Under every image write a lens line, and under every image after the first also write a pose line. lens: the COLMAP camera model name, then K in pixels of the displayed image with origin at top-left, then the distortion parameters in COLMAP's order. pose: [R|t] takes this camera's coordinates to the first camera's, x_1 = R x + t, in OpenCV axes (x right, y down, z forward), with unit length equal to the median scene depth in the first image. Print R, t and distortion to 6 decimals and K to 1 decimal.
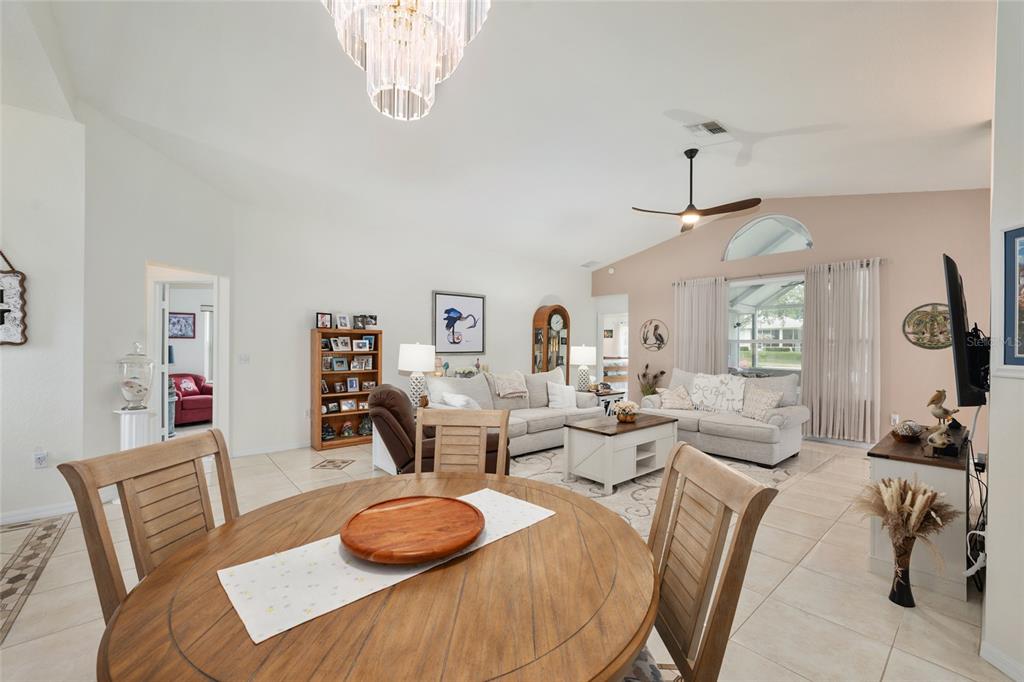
lens RADIAL K [[413.4, 0, 517.6], [0, 413.4, 348.1], [0, 0, 1]] dist [-0.019428, 0.005865]
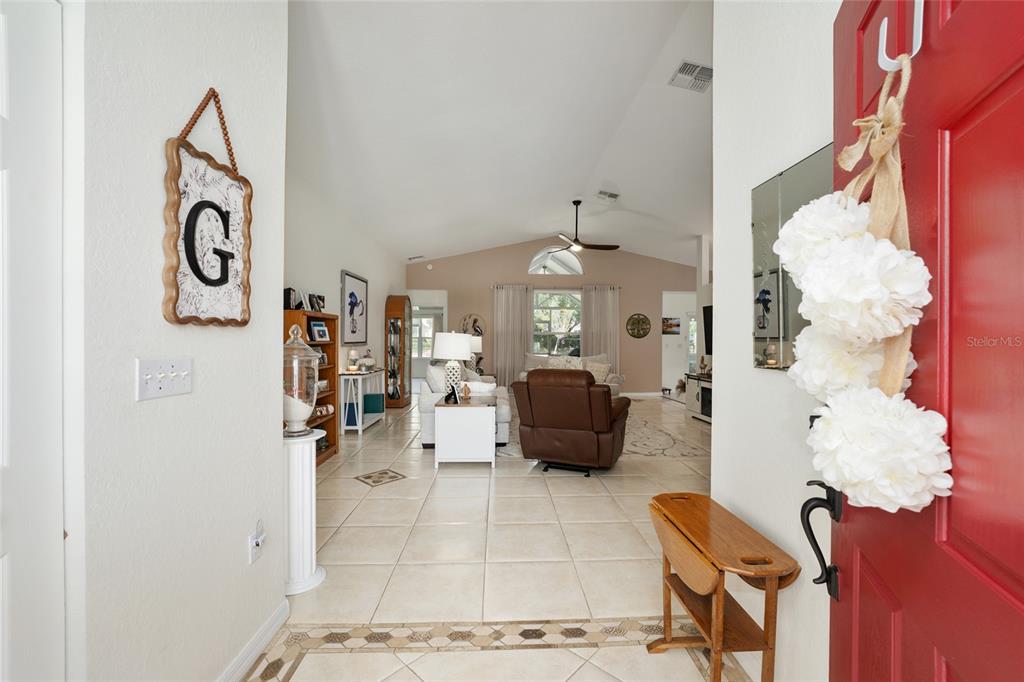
lens RADIAL K [[413.4, 0, 520.0], [0, 413.4, 346.1], [0, 0, 1]] dist [-0.019428, 0.005865]
pose [[0.616220, -0.015665, 0.787418, -0.790487], [0.004641, 0.999857, 0.016260, 0.006242], [-0.787560, -0.006366, 0.616205, 0.235346]]
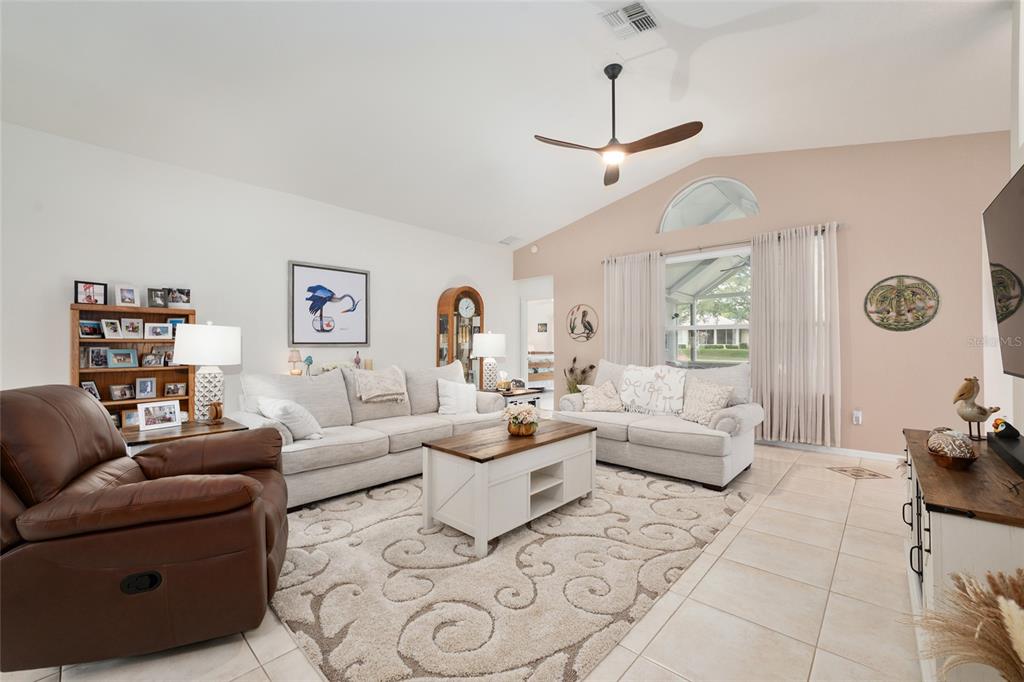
lens RADIAL K [[413.4, 0, 515.4], [0, 413.4, 343.3], [0, 0, 1]] dist [-0.019428, 0.005865]
pose [[0.992820, -0.007501, 0.119379, 0.138158], [0.008961, 0.999891, -0.011703, 0.028624], [-0.119279, 0.012689, 0.992780, 0.257028]]
